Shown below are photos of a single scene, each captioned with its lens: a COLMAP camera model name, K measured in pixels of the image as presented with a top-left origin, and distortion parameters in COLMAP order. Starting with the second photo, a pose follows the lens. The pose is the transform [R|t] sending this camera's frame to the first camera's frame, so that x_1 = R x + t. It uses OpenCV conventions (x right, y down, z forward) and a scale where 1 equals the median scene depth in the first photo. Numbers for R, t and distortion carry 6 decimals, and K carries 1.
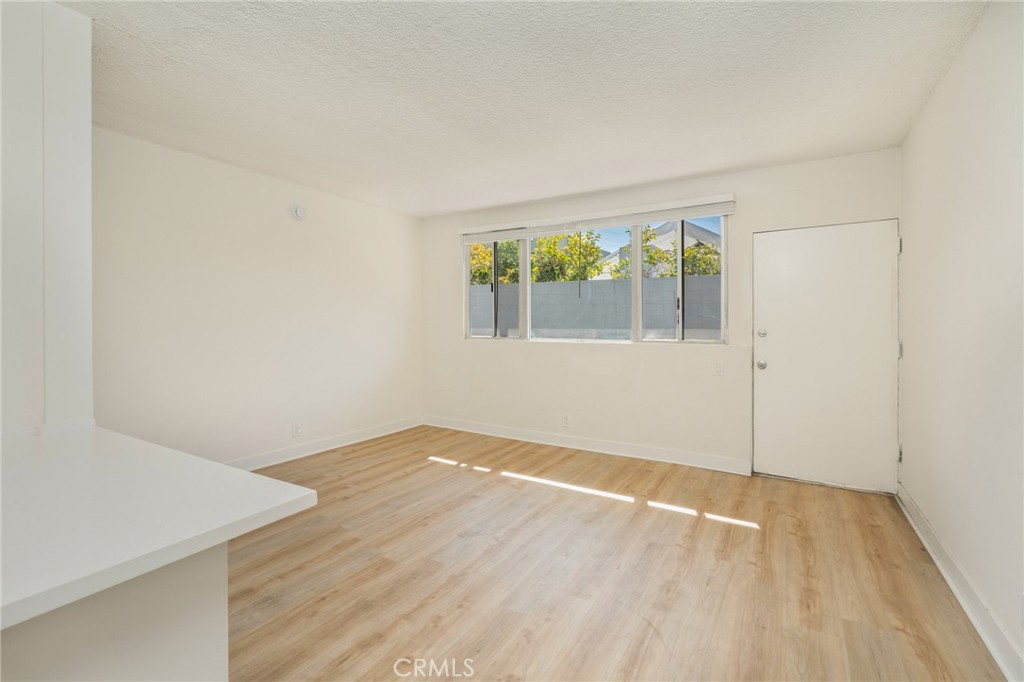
lens RADIAL K [[454.4, 0, 516.1], [0, 454.4, 333.7], [0, 0, 1]] dist [-0.003409, 0.000655]
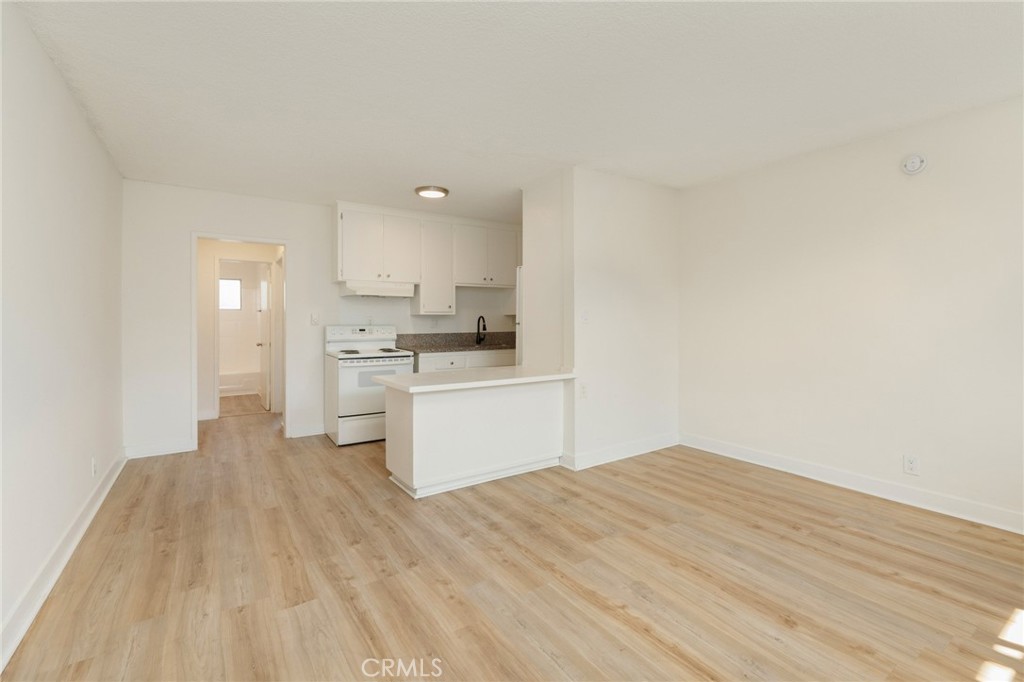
lens RADIAL K [[454.4, 0, 510.2], [0, 454.4, 330.3], [0, 0, 1]] dist [-0.003409, 0.000655]
pose [[-0.424801, 0.018742, -0.905093, 0.713605], [-0.017797, 0.999420, 0.029048, -0.024681], [0.905112, 0.028447, -0.424221, 1.150578]]
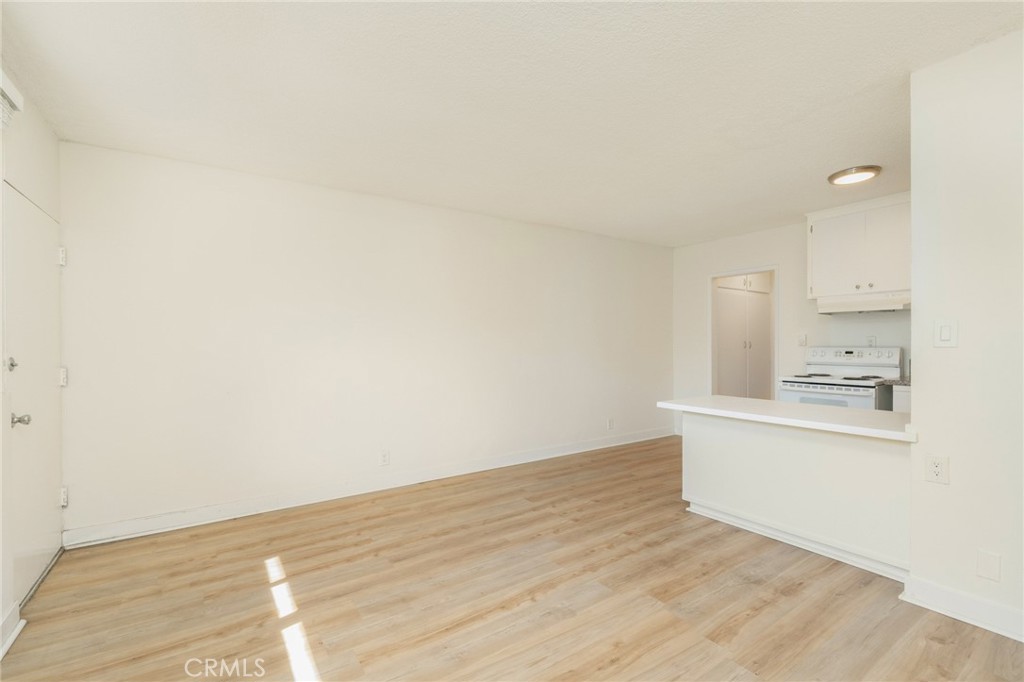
lens RADIAL K [[454.4, 0, 512.8], [0, 454.4, 341.0], [0, 0, 1]] dist [-0.003409, 0.000655]
pose [[-0.908222, 0.007581, 0.418420, -0.370363], [0.014921, 0.999787, 0.014273, -0.041521], [-0.418223, 0.019206, -0.908141, 1.792735]]
